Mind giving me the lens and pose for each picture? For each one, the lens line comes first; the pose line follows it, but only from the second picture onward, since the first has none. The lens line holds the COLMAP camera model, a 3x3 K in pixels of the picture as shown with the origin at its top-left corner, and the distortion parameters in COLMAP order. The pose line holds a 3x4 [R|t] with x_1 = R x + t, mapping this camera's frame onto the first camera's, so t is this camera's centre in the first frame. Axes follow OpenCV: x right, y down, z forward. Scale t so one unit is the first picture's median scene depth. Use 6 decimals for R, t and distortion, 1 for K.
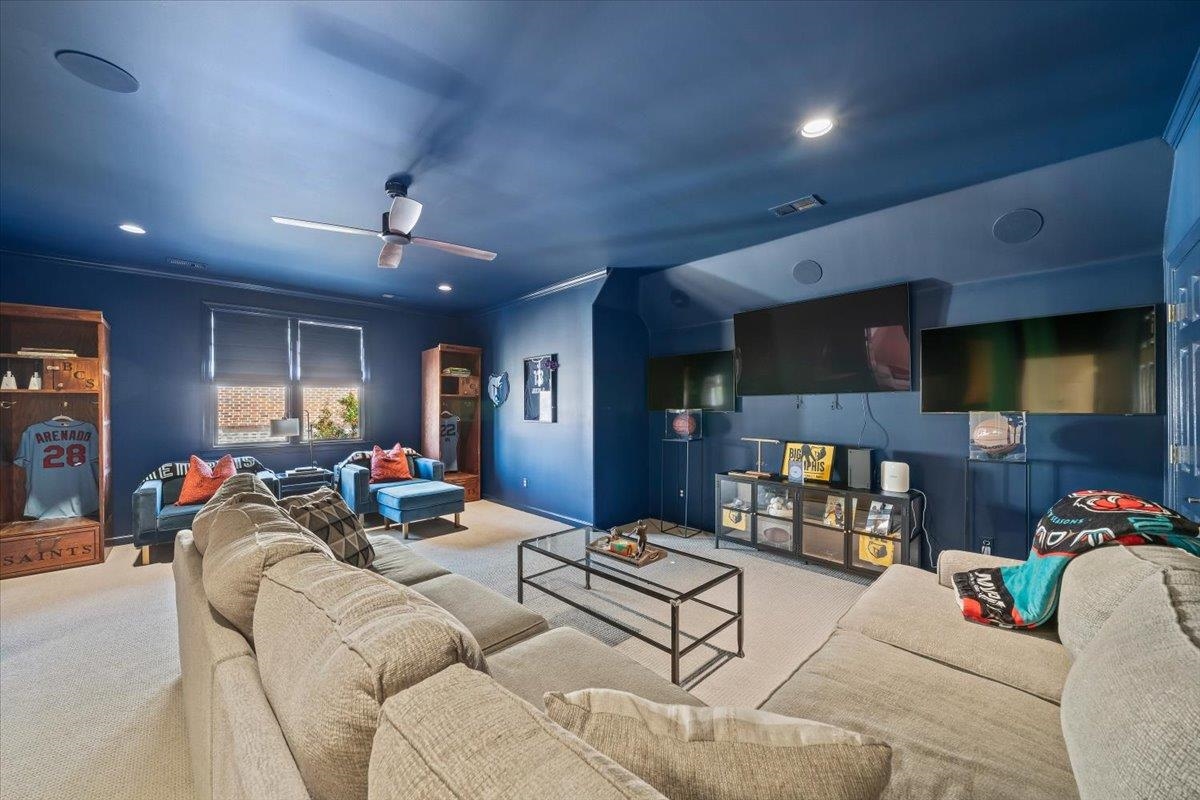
lens RADIAL K [[442.5, 0, 597.5], [0, 442.5, 402.8], [0, 0, 1]] dist [-0.001538, -0.000703]
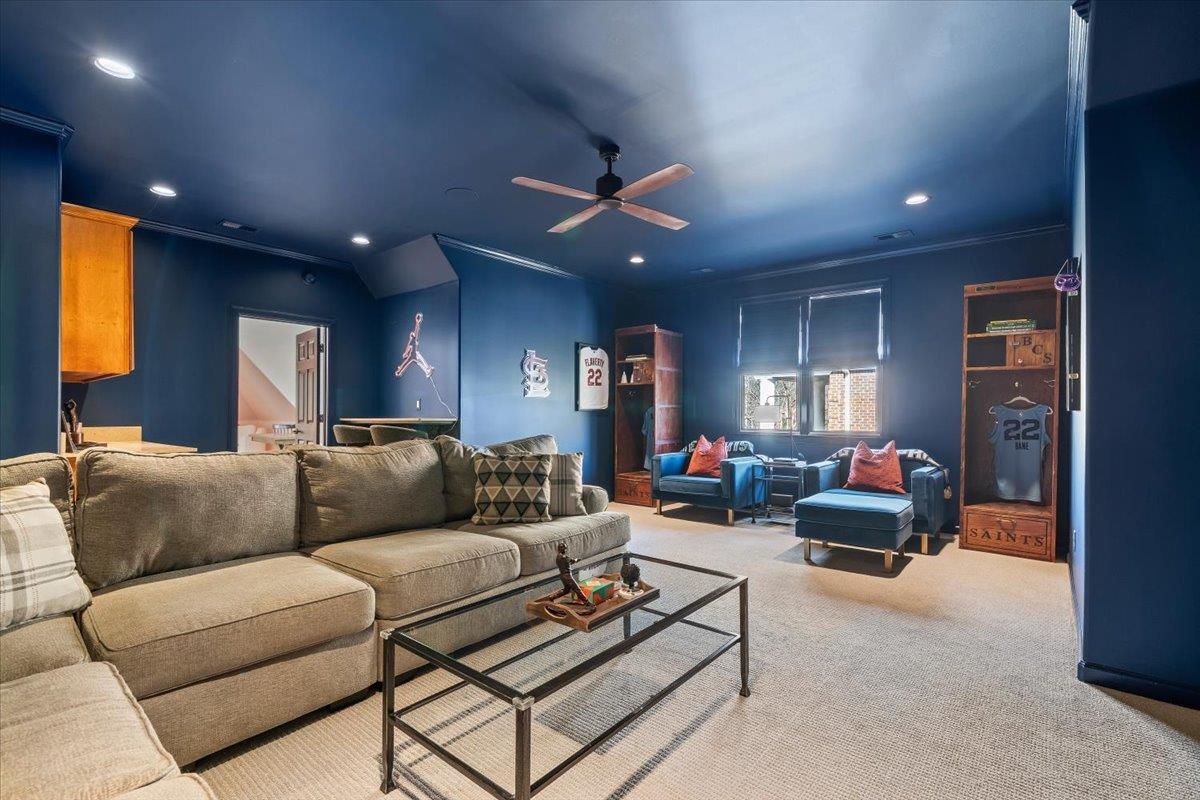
lens RADIAL K [[541.6, 0, 599.0], [0, 541.6, 408.4], [0, 0, 1]] dist [0.012447, 0.000097]
pose [[0.116364, -0.002616, -0.993203, 0.365874], [0.003783, 0.999990, -0.002191, 0.039922], [0.993199, -0.003502, 0.116373, 0.434246]]
